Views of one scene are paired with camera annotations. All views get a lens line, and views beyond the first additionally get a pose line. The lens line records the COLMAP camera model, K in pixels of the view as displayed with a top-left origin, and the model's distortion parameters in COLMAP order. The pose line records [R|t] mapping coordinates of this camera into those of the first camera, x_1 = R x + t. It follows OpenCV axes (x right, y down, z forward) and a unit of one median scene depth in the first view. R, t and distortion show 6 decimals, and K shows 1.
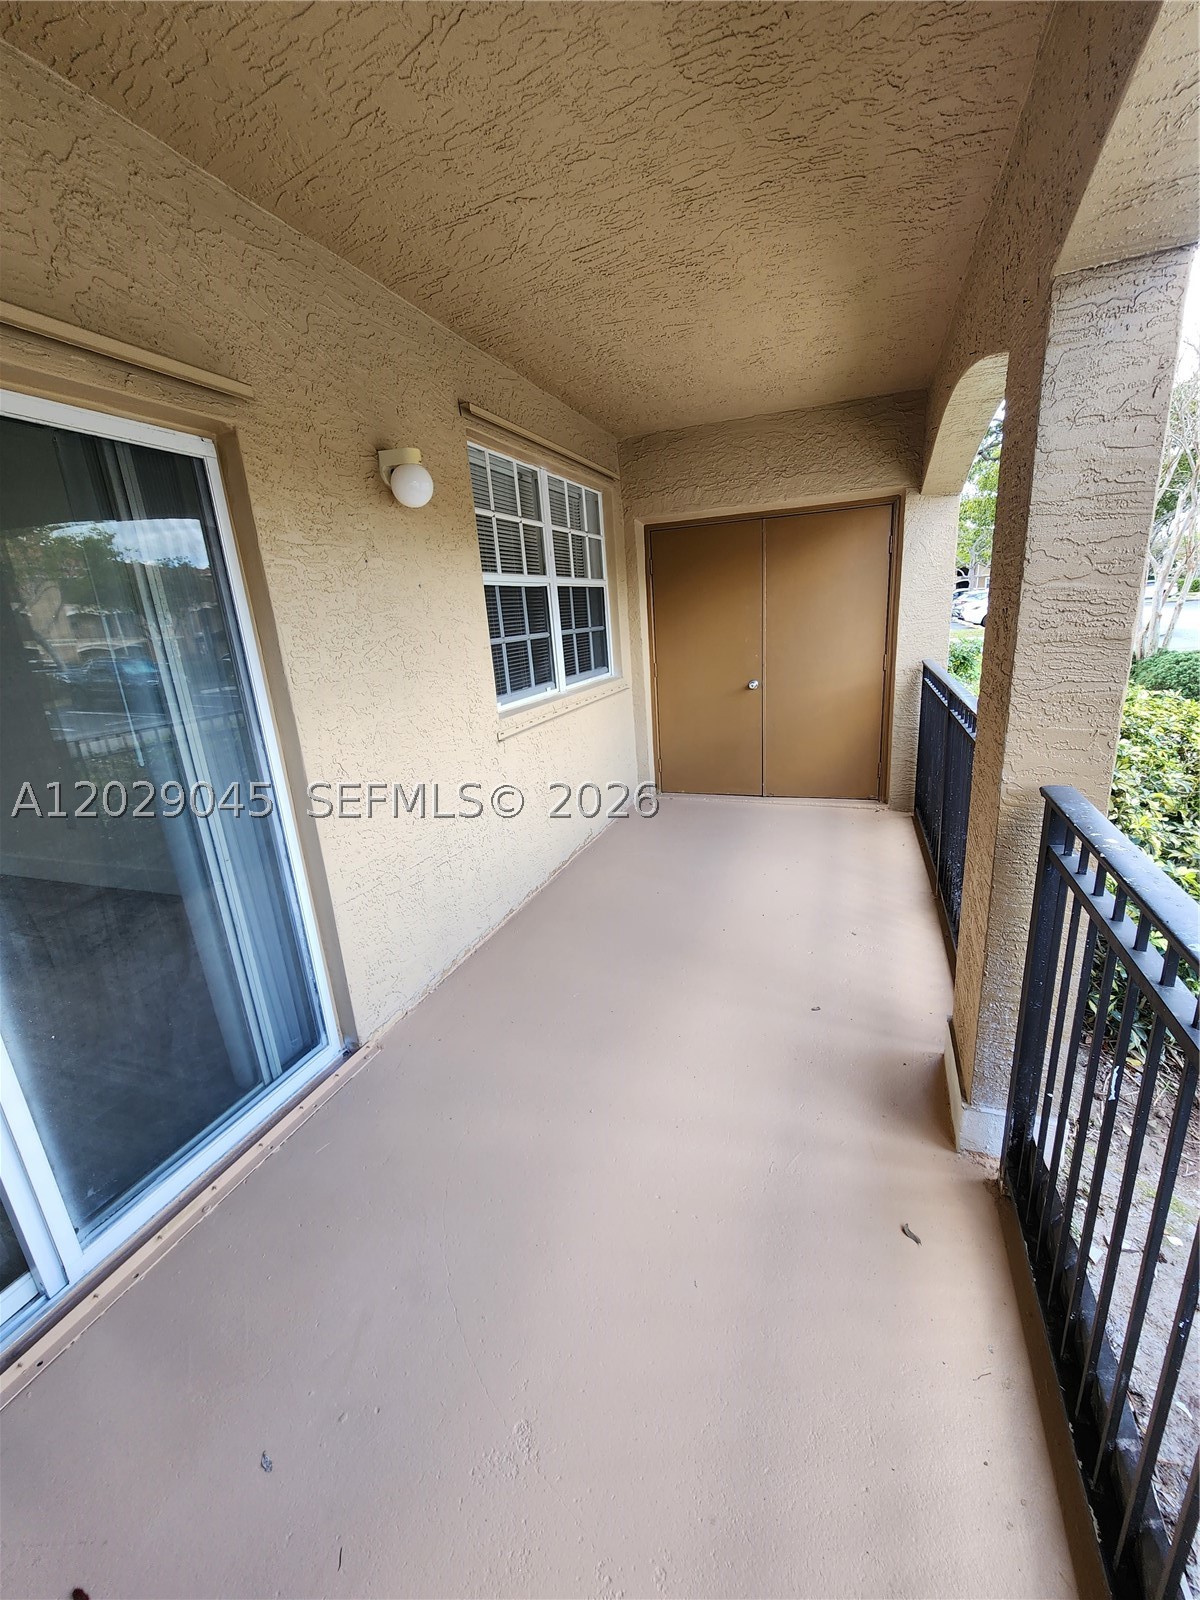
lens RADIAL K [[655.9, 0, 595.2], [0, 655.9, 804.6], [0, 0, 1]] dist [-0.003627, 0.000847]
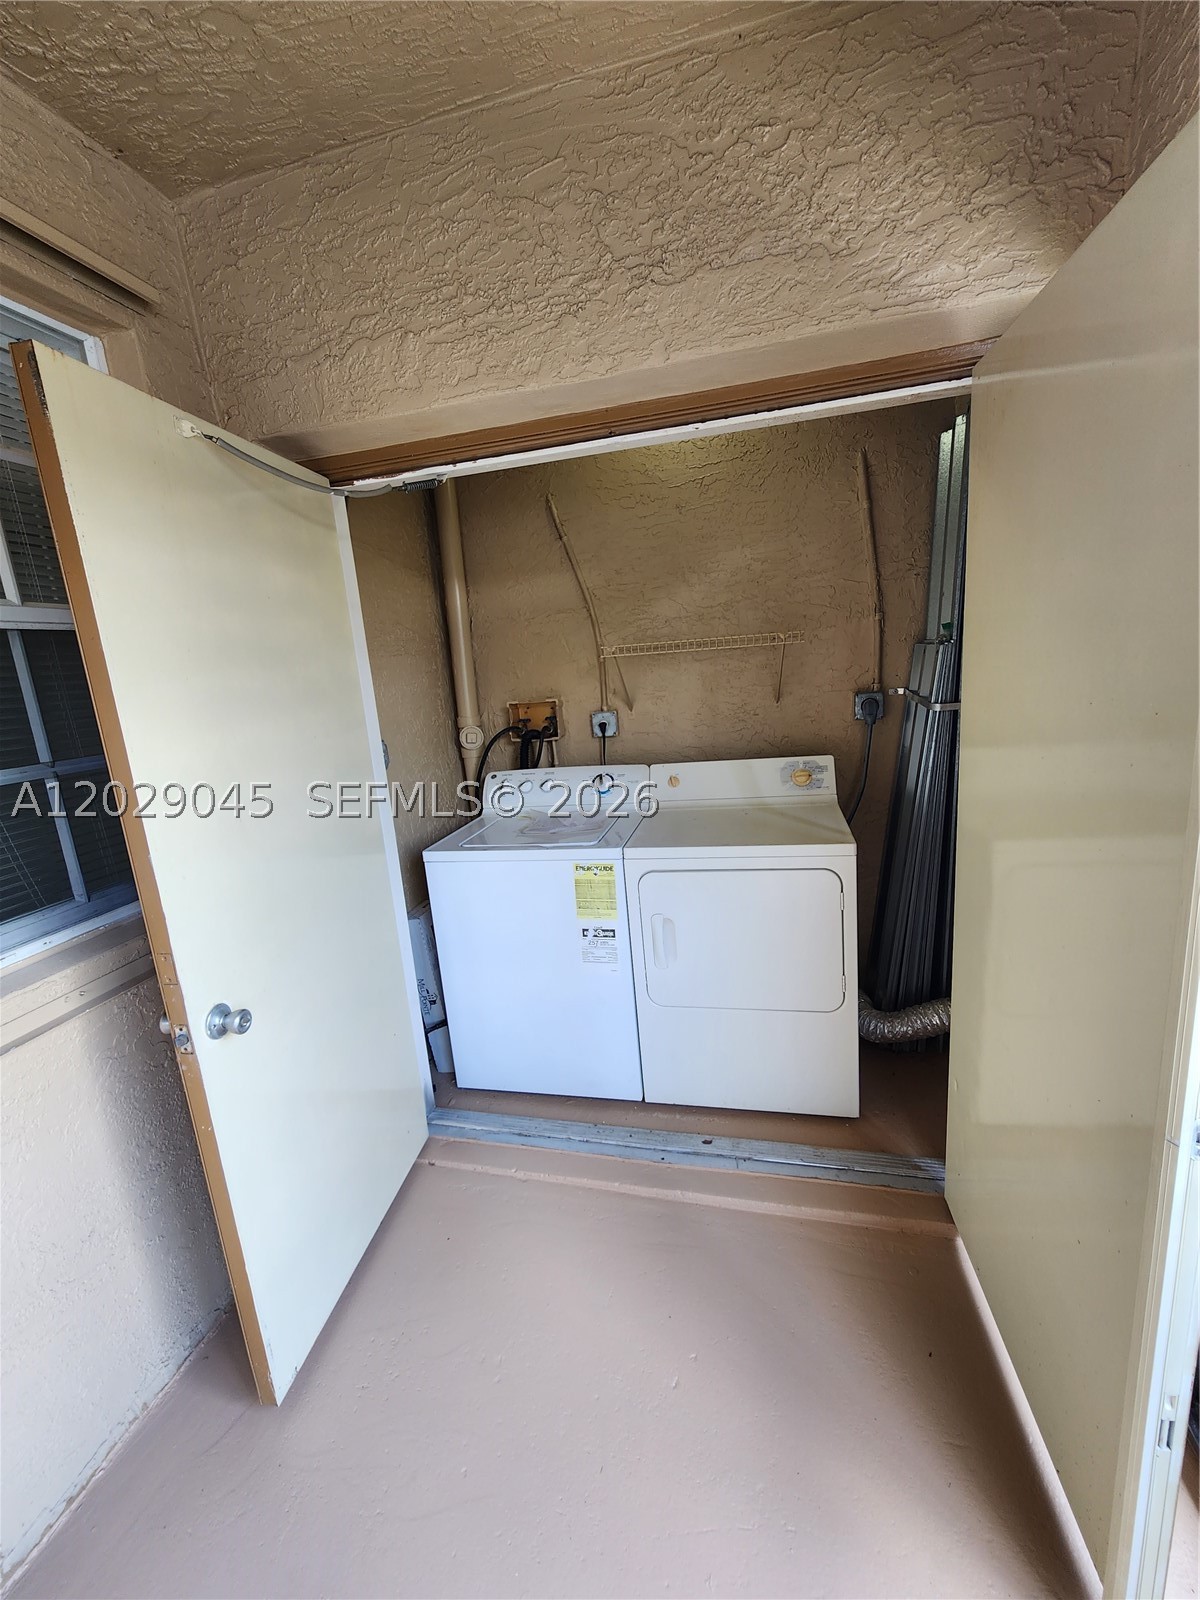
lens RADIAL K [[655.9, 0, 608.2], [0, 655.9, 808.5], [0, 0, 1]] dist [-0.003627, 0.000847]
pose [[0.991070, -0.037424, 0.127980, 0.480958], [0.046055, 0.996812, -0.065157, -0.516244], [-0.125134, 0.070469, 0.989634, 1.591852]]
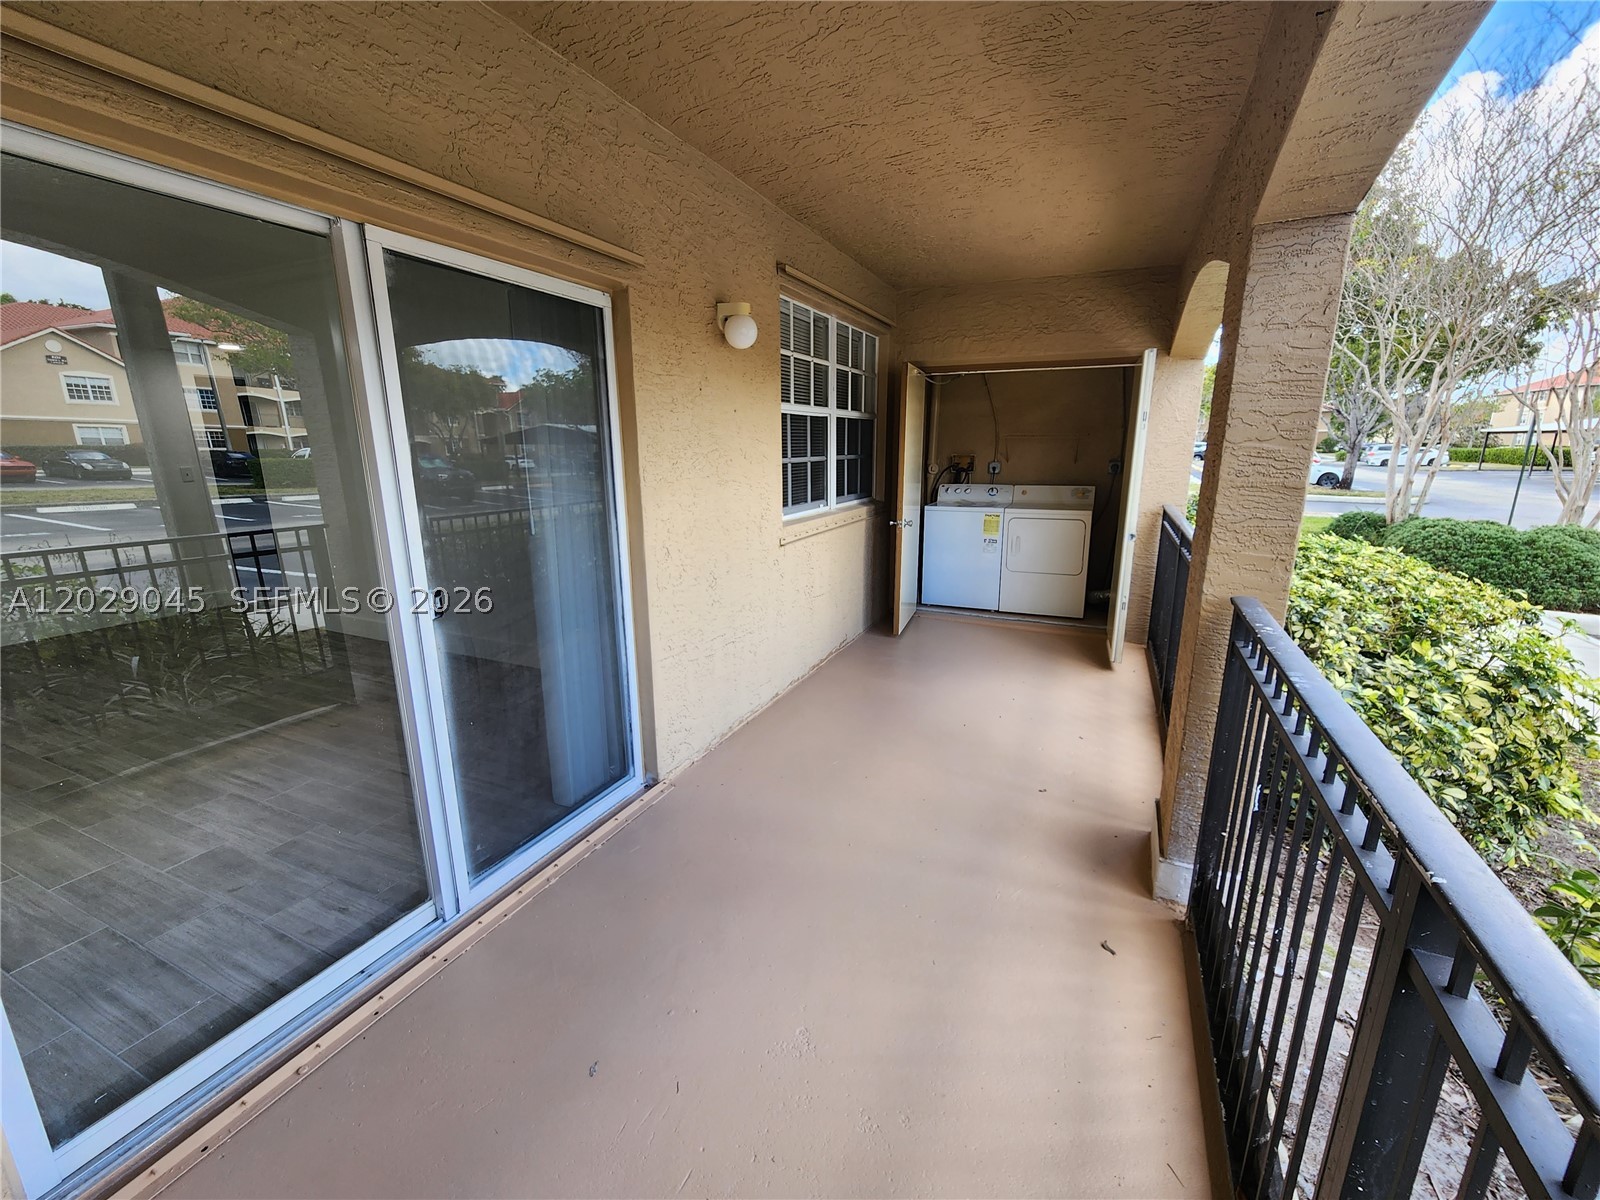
lens RADIAL K [[655.9, 0, 795.8], [0, 655.9, 602.6], [0, 0, 1]] dist [-0.003627, 0.000847]
pose [[0.995222, 0.080202, -0.055677, -0.079494], [-0.082488, 0.995788, -0.040035, 0.080576], [0.052232, 0.044437, 0.997646, -0.256790]]
